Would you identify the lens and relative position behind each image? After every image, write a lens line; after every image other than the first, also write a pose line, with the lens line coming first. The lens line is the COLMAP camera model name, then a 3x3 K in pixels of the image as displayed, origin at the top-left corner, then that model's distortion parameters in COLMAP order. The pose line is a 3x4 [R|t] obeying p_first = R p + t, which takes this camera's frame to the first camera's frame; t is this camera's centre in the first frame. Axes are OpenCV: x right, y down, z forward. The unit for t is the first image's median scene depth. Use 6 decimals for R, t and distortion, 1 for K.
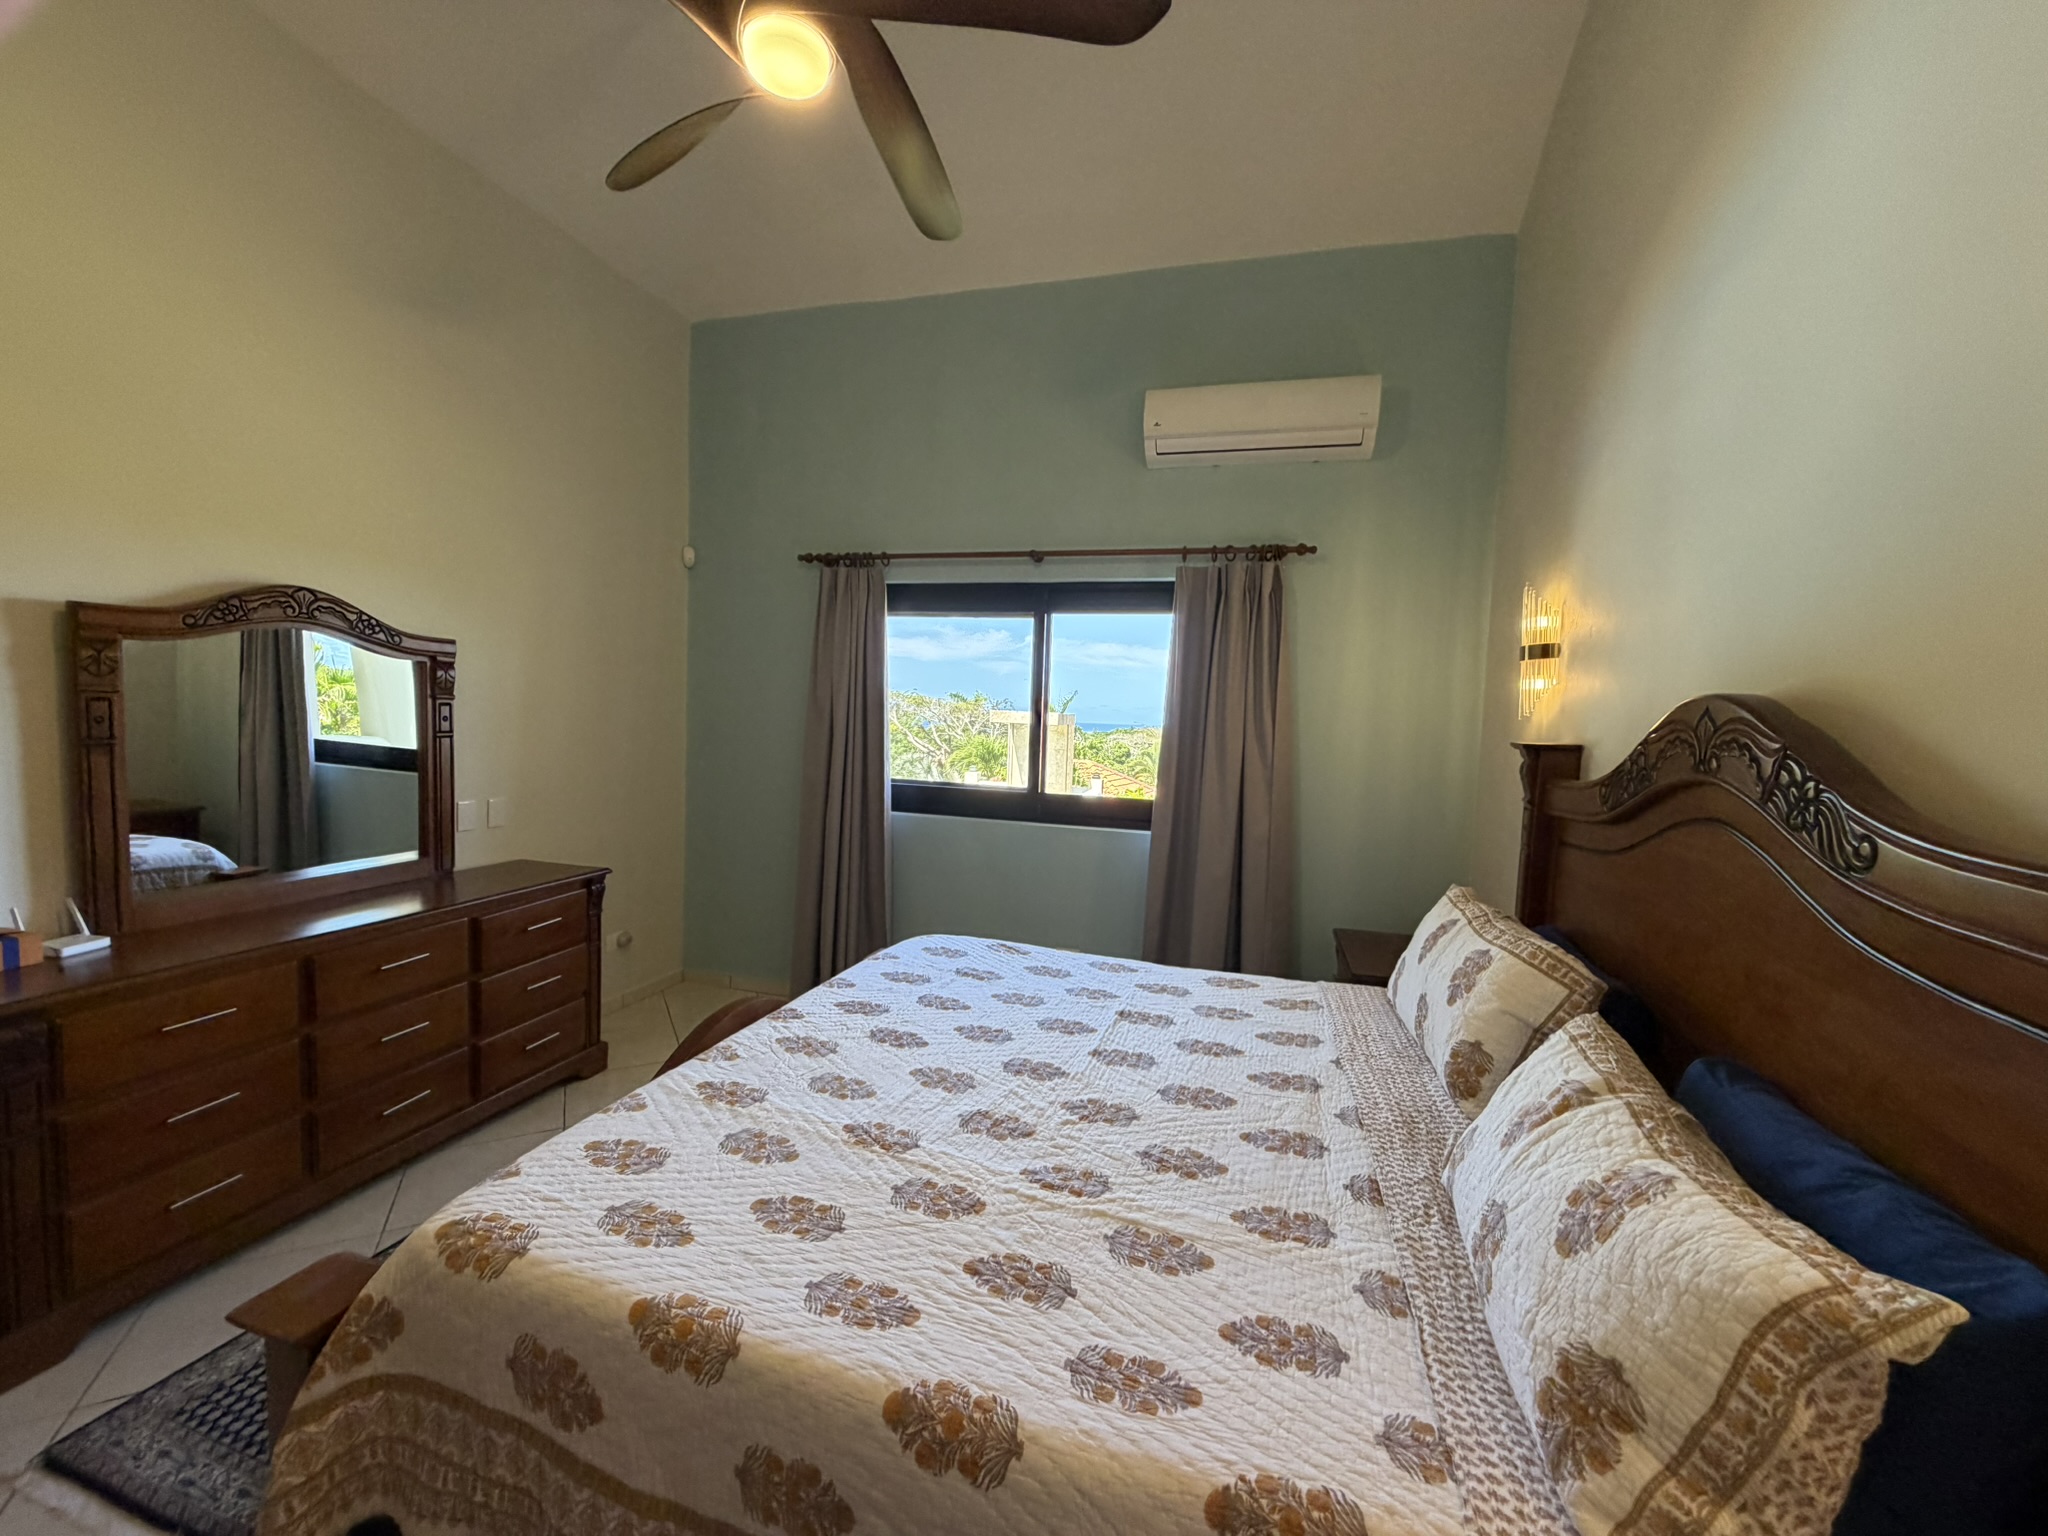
lens RADIAL K [[828.2, 0, 1024.0], [0, 828.2, 768.0], [0, 0, 1]] dist [0.000192, 0.000030]
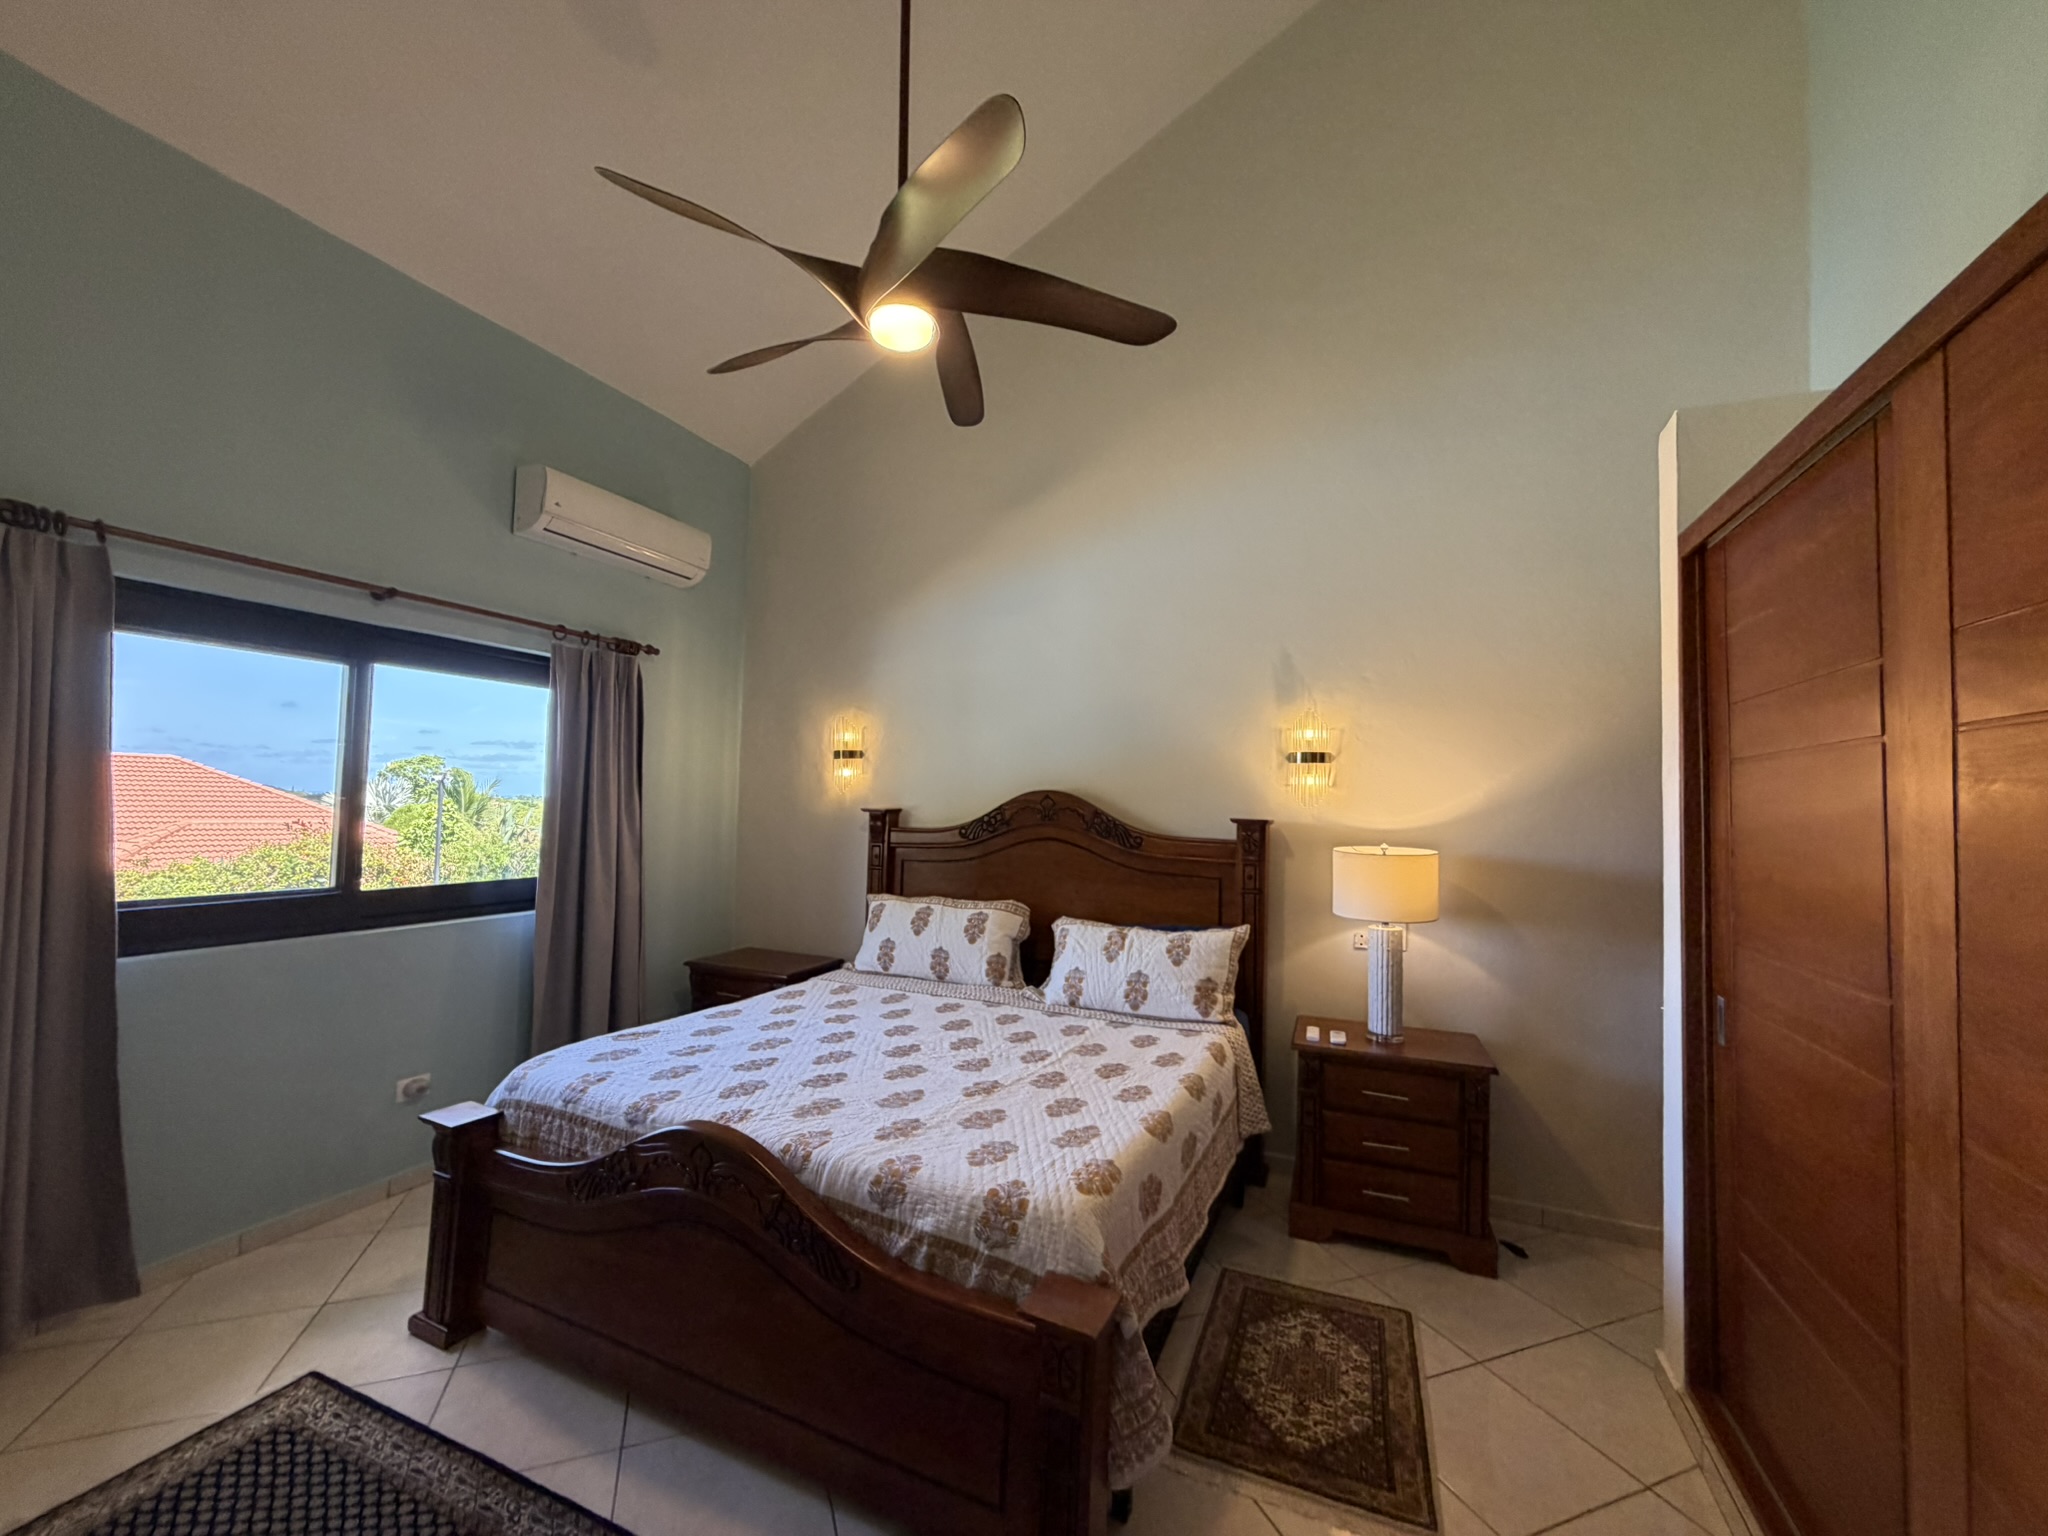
lens RADIAL K [[828.2, 0, 1024.0], [0, 828.2, 768.0], [0, 0, 1]] dist [0.000192, 0.000030]
pose [[0.123258, 0.006738, 0.992352, -1.097021], [0.040841, 0.999095, -0.011856, -0.081824], [-0.991534, 0.041990, 0.122871, 0.461143]]
